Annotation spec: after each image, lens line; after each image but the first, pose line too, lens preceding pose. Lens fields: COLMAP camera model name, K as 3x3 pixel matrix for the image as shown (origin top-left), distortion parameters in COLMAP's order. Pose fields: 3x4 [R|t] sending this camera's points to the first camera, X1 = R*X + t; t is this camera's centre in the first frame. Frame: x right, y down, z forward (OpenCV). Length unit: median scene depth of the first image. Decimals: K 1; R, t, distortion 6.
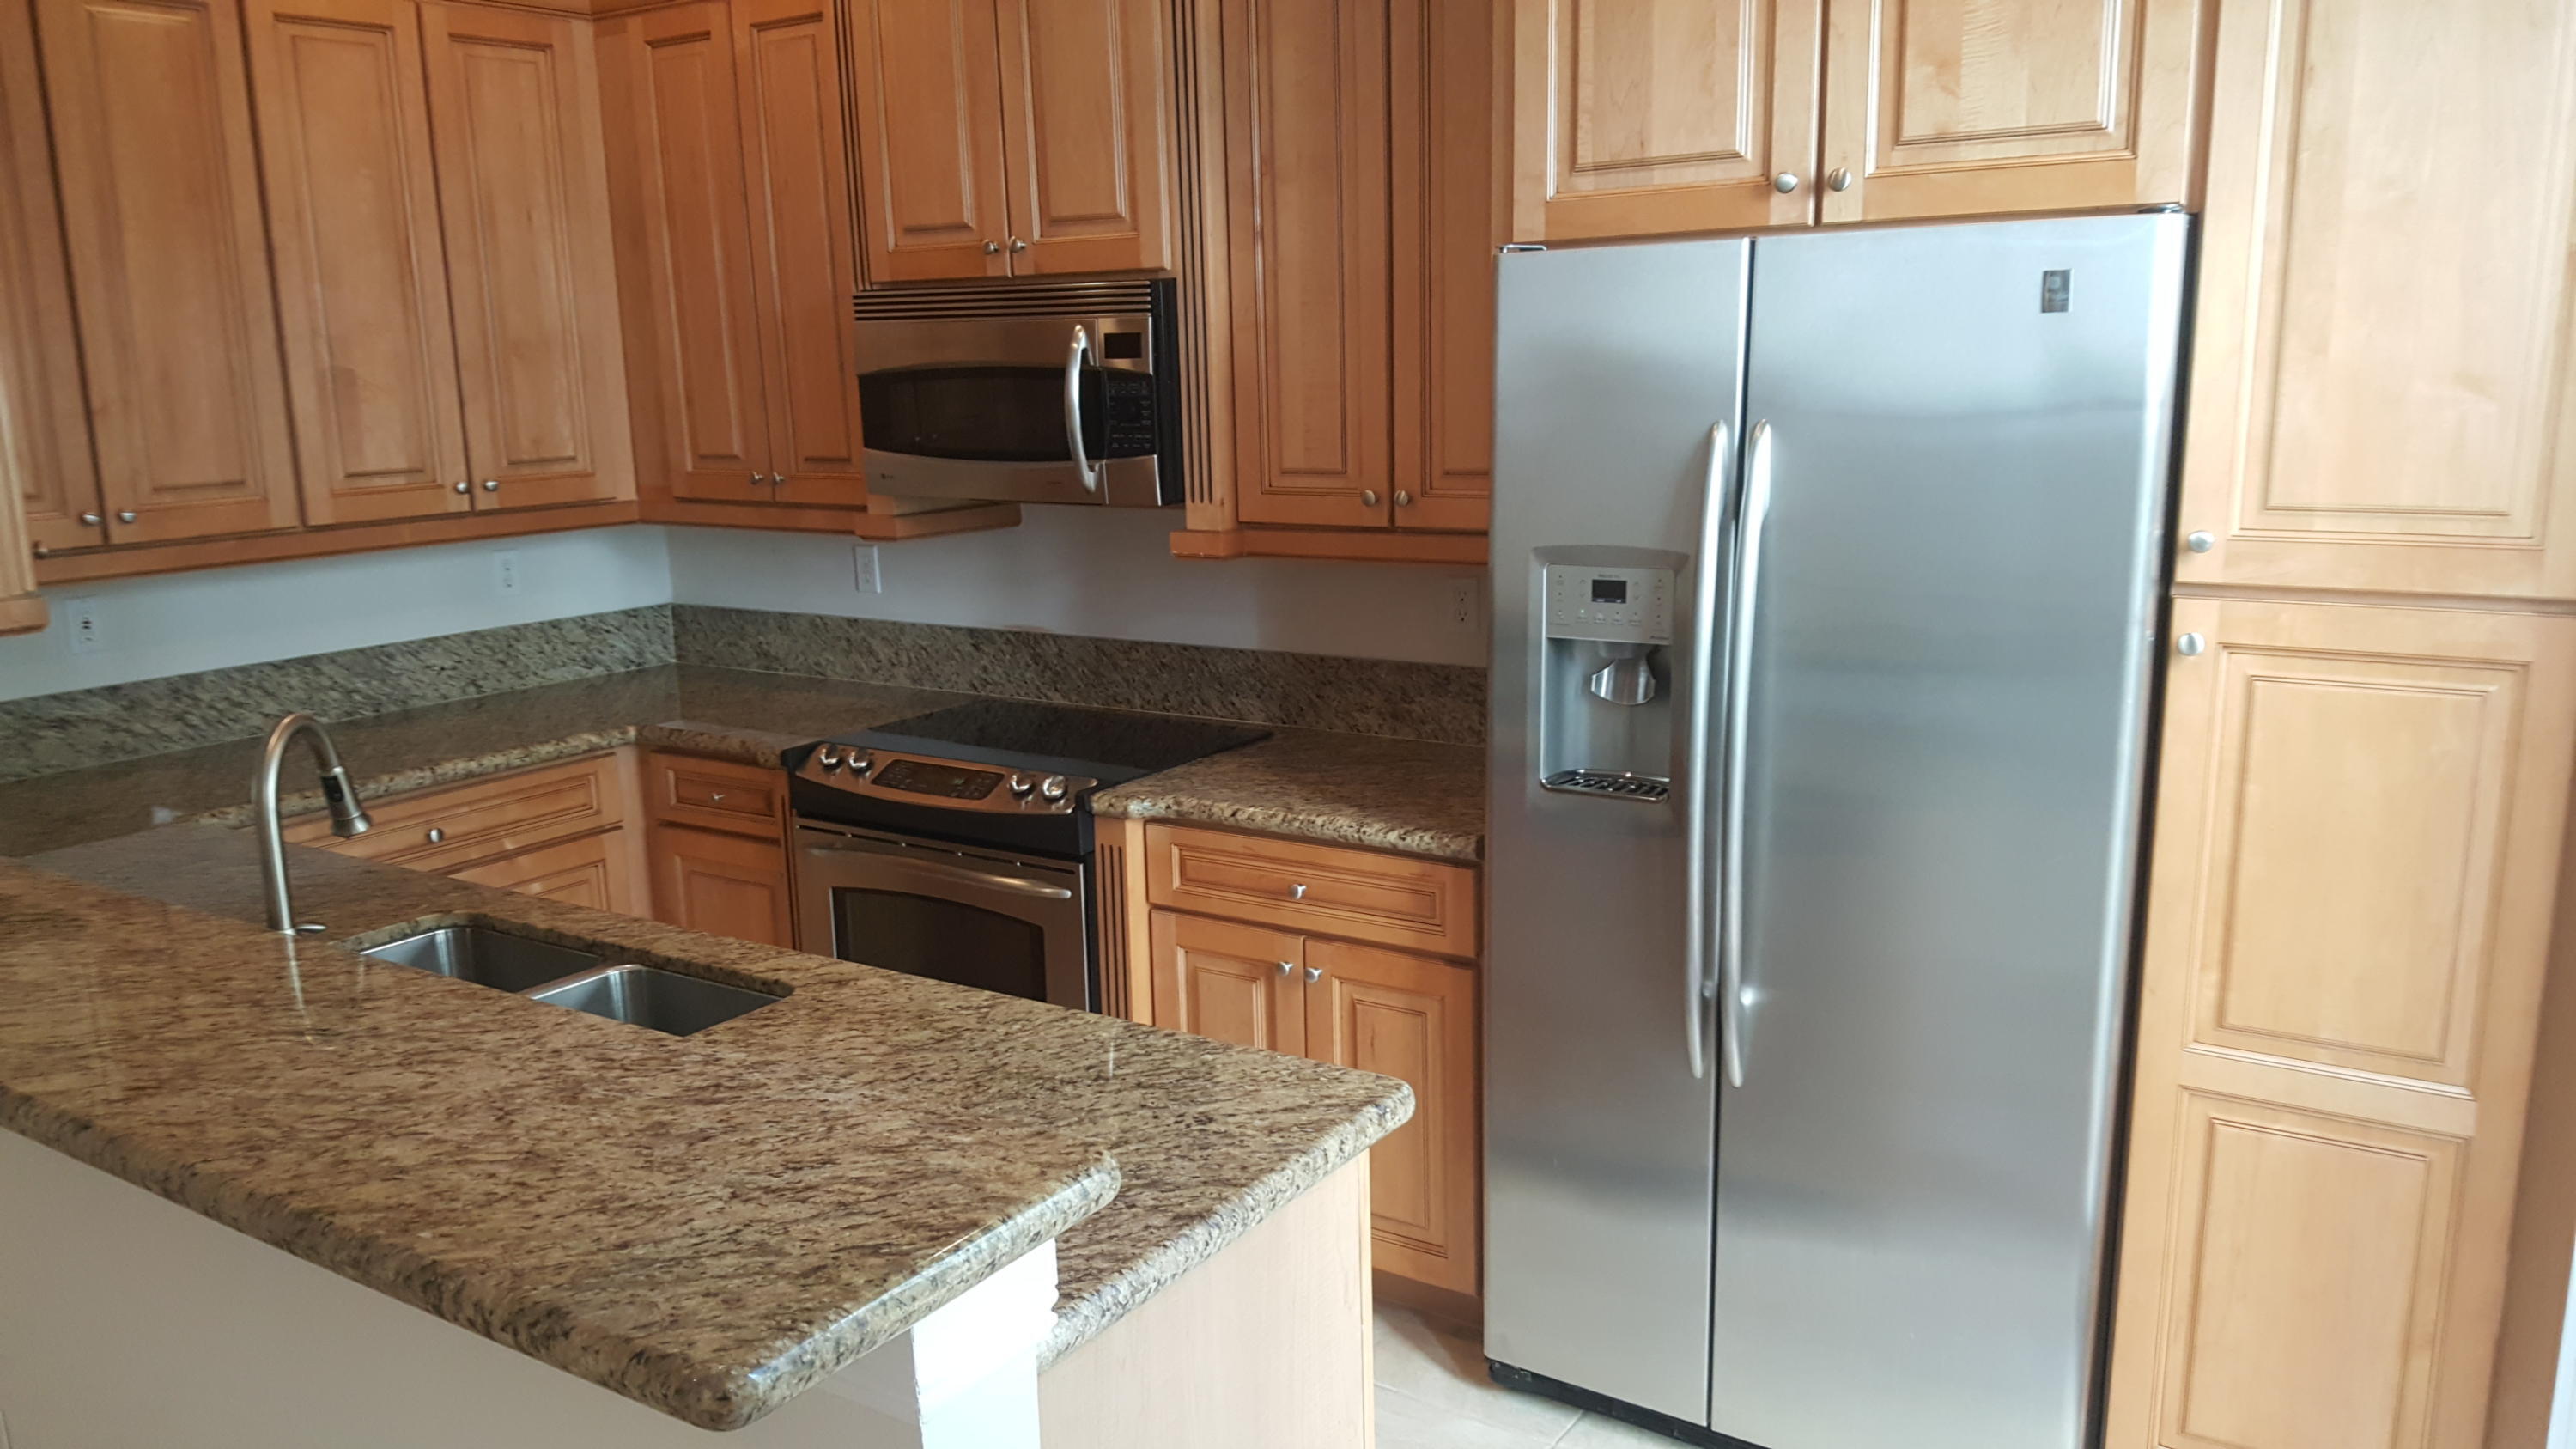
lens RADIAL K [[1913.0, 0, 1277.6], [0, 1913.0, 763.0], [0, 0, 1]] dist [0.087802, -0.141715]
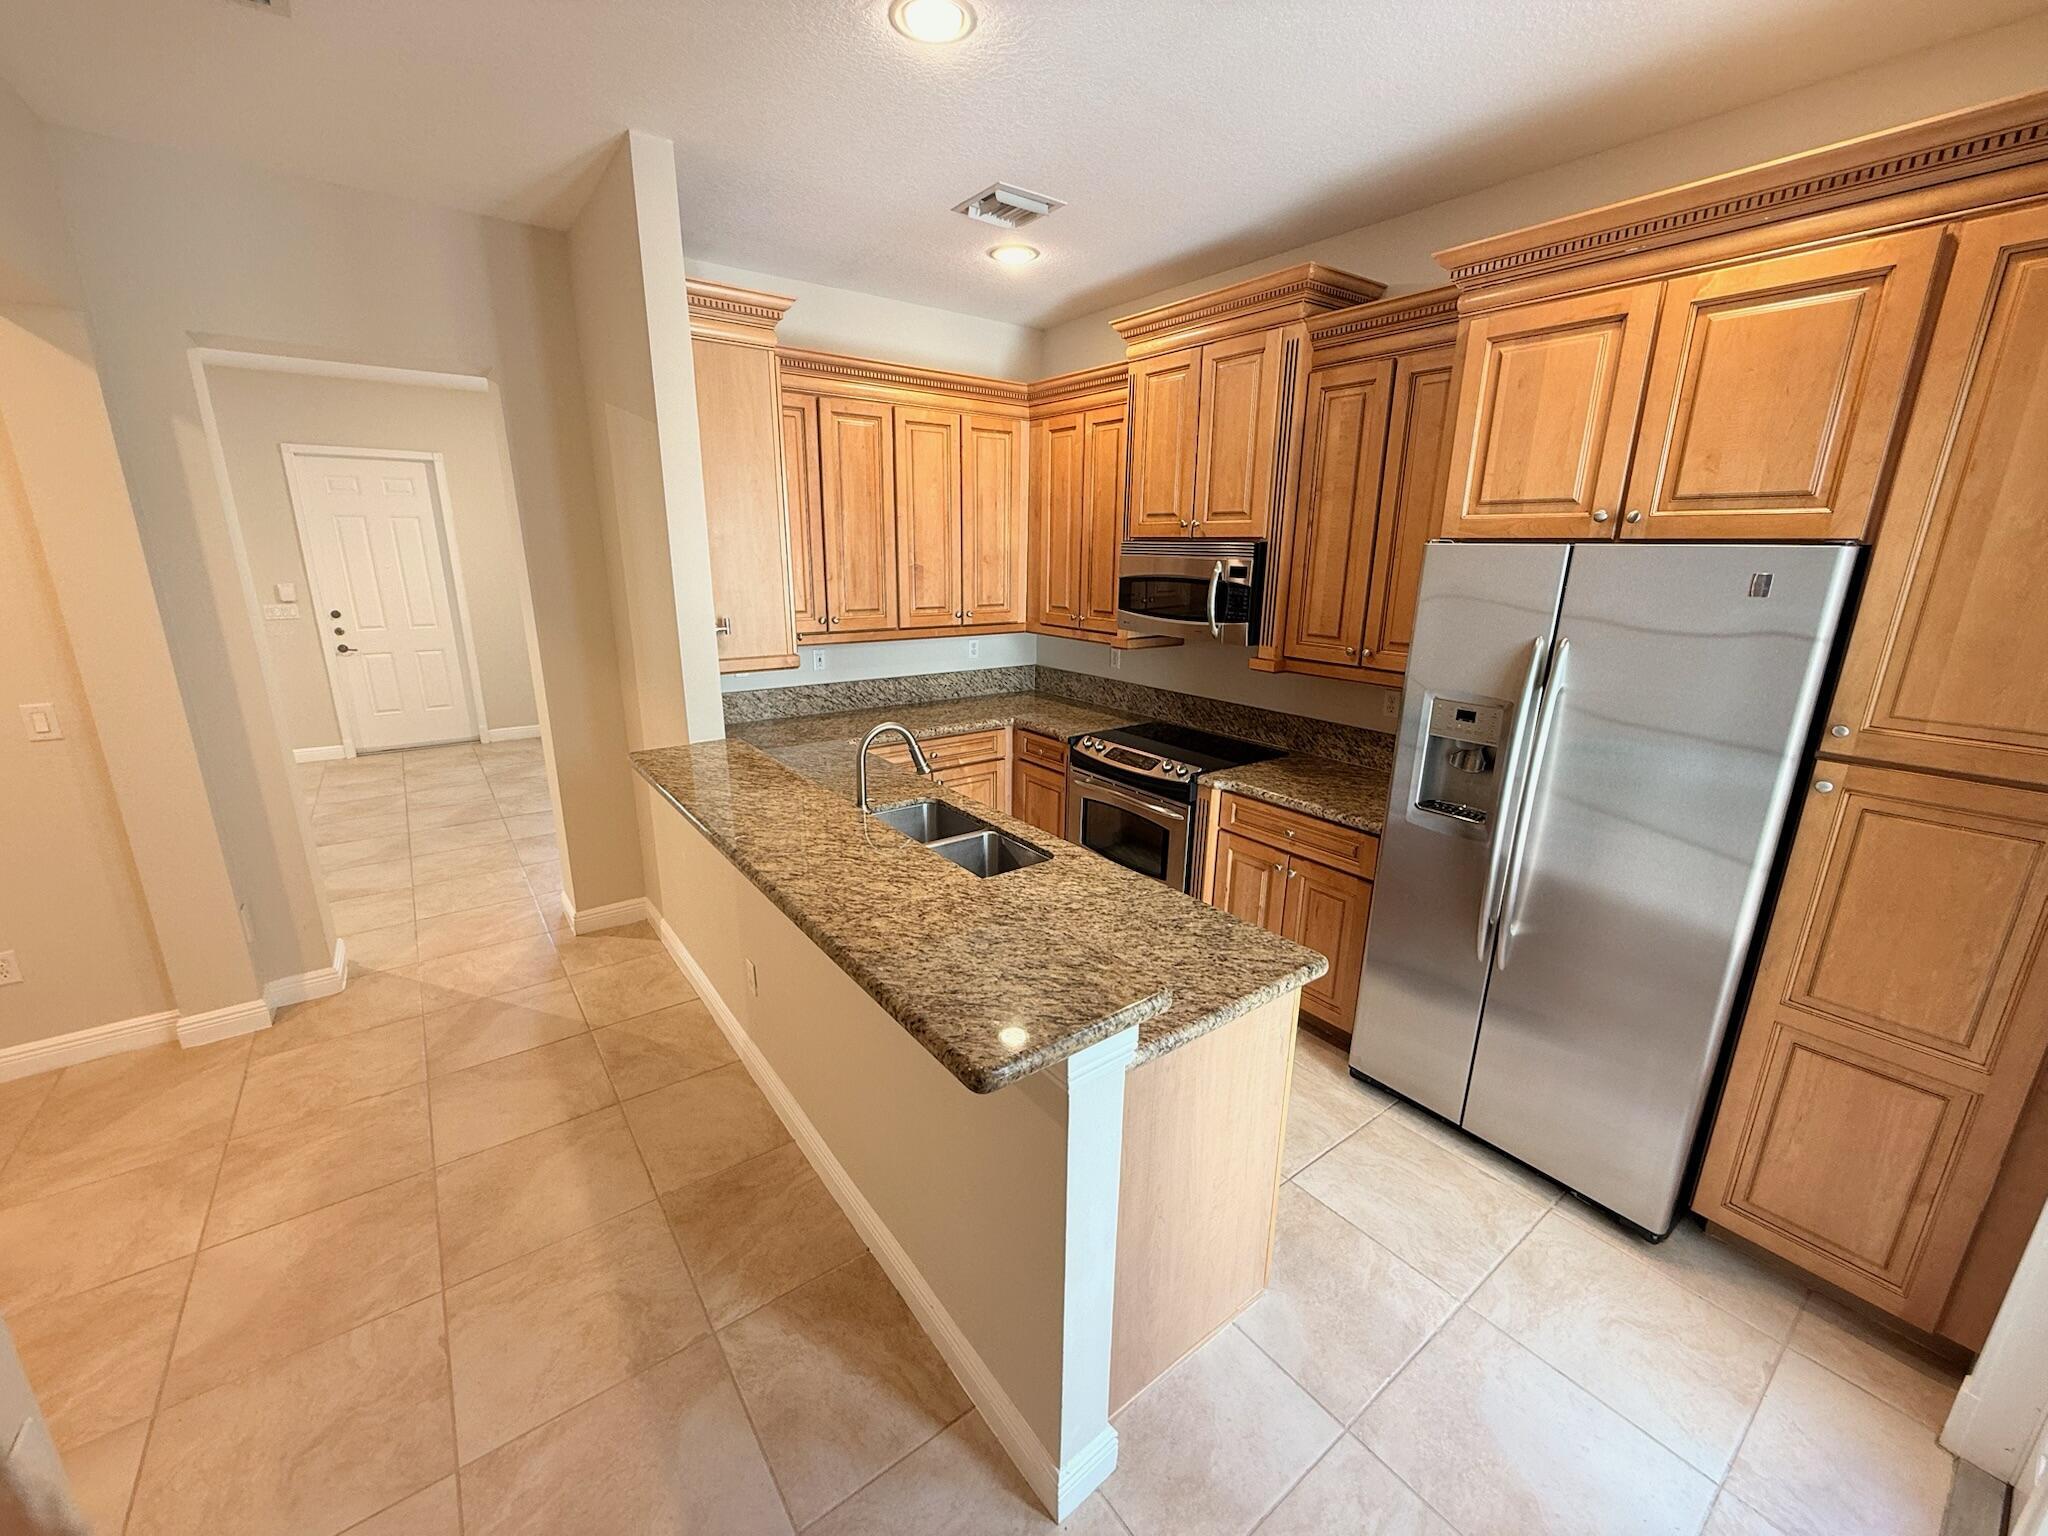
lens RADIAL K [[821.2, 0, 1027.6], [0, 821.2, 763.5], [0, 0, 1]] dist [0.001679, -0.000522]
pose [[0.943858, 0.121445, -0.307218, 0.007782], [-0.106511, 0.992186, 0.064985, -0.045547], [0.312710, -0.028615, 0.949418, 0.043445]]
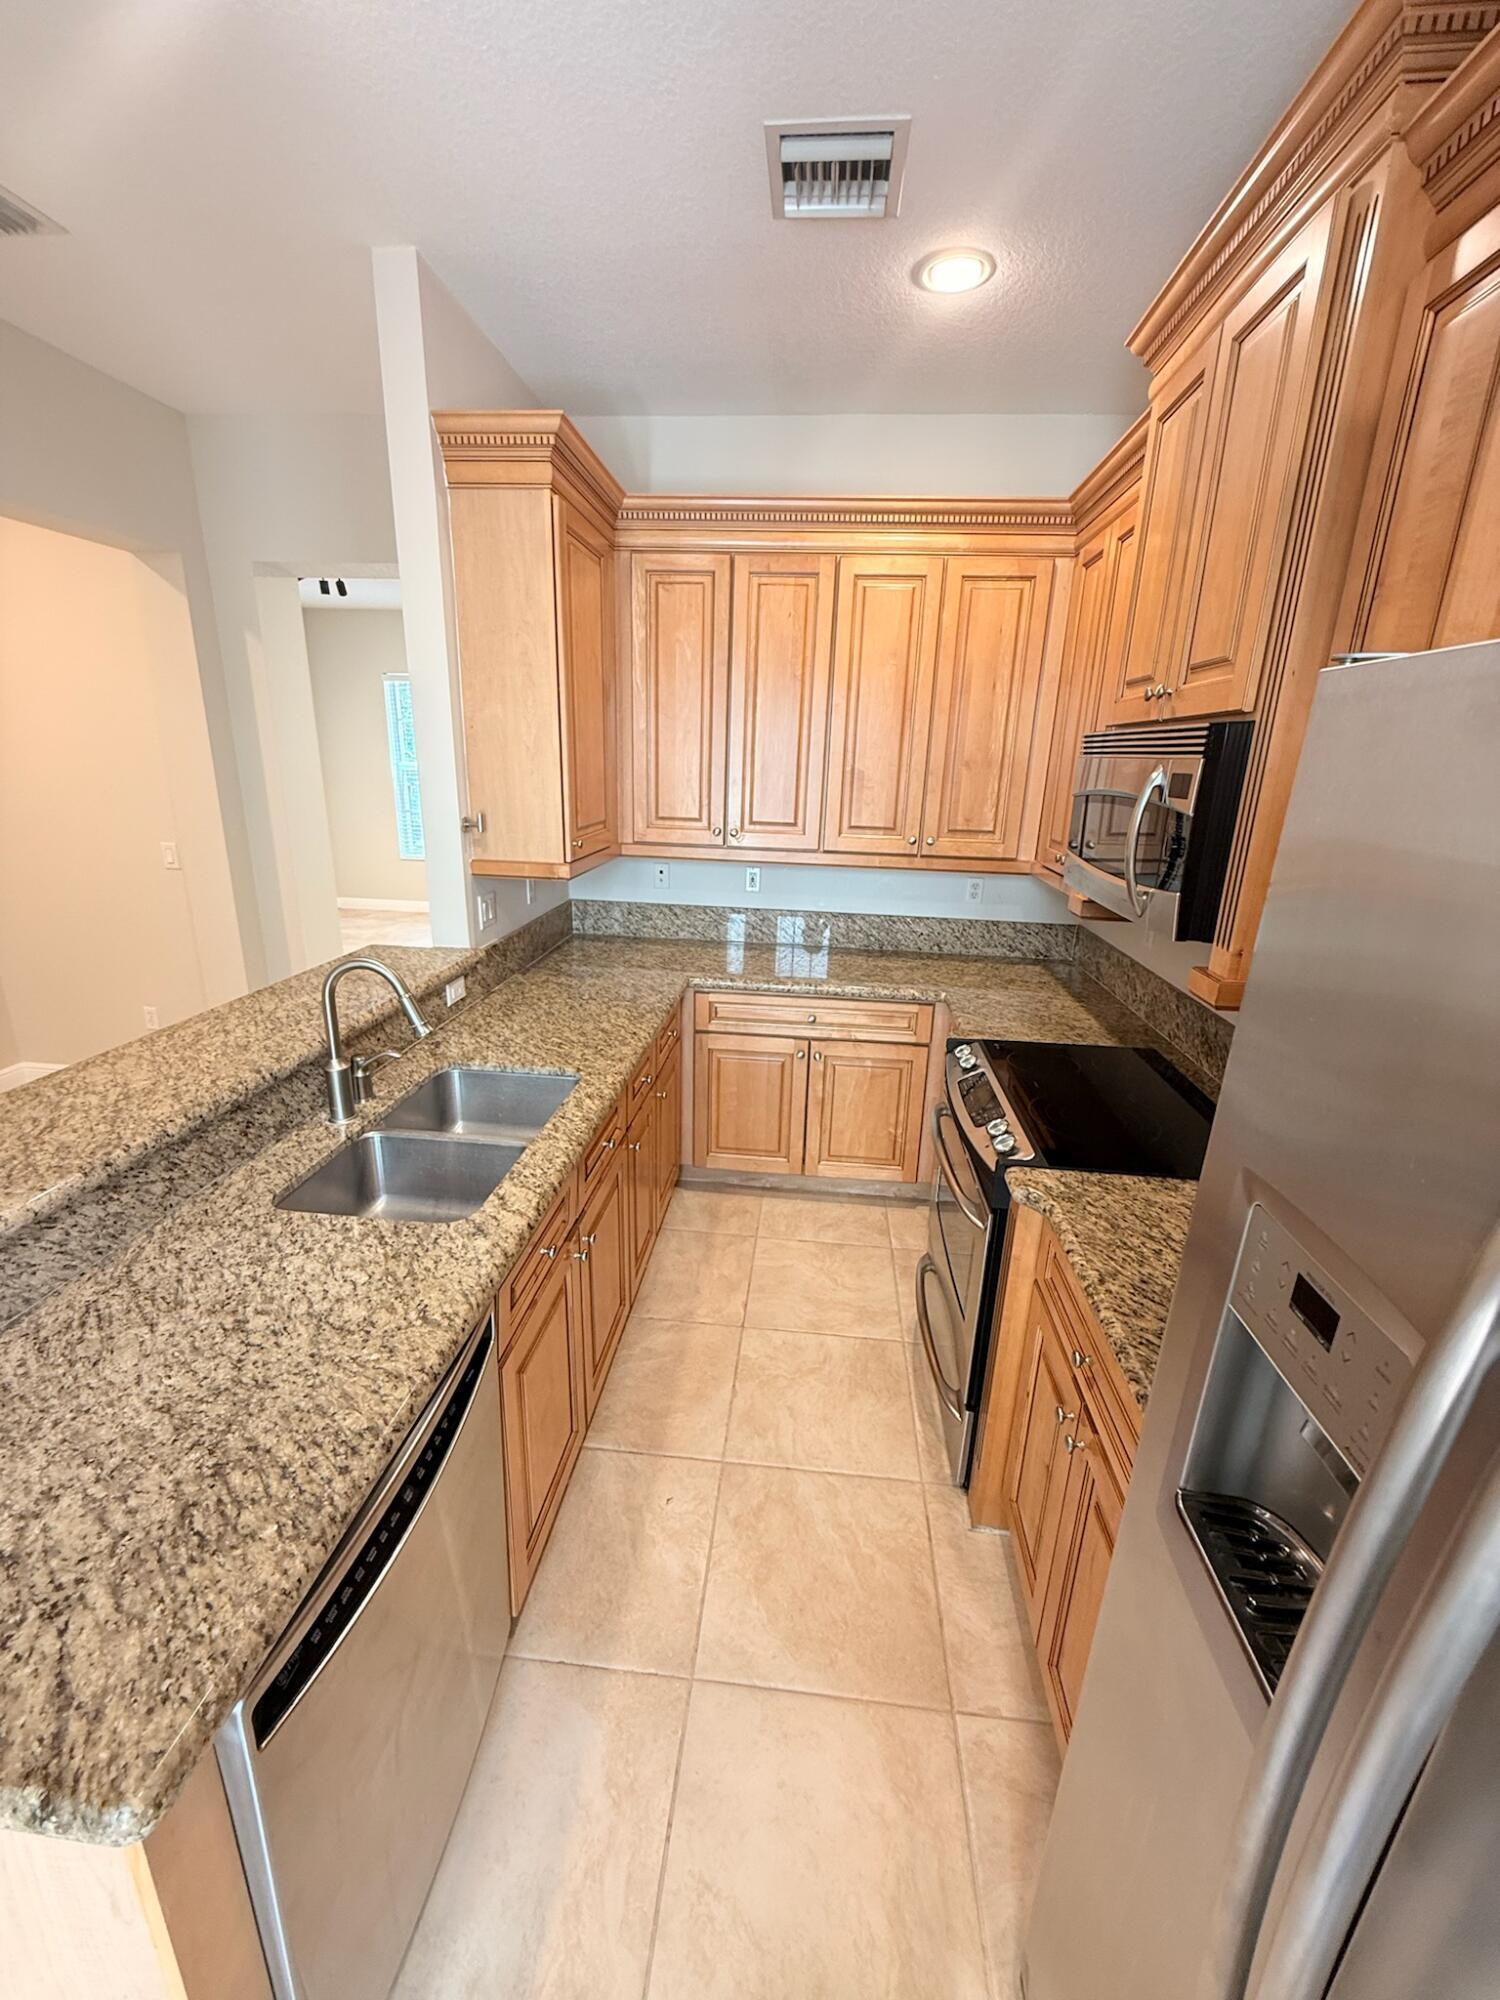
lens RADIAL K [[801.9, 0, 743.6], [0, 801.9, 992.1], [0, 0, 1]] dist [0.001679, -0.000522]
pose [[0.473947, 0.287827, -0.832184, 0.242939], [-0.229799, 0.952749, 0.198651, -0.172903], [0.850039, 0.097085, 0.517695, 0.710560]]
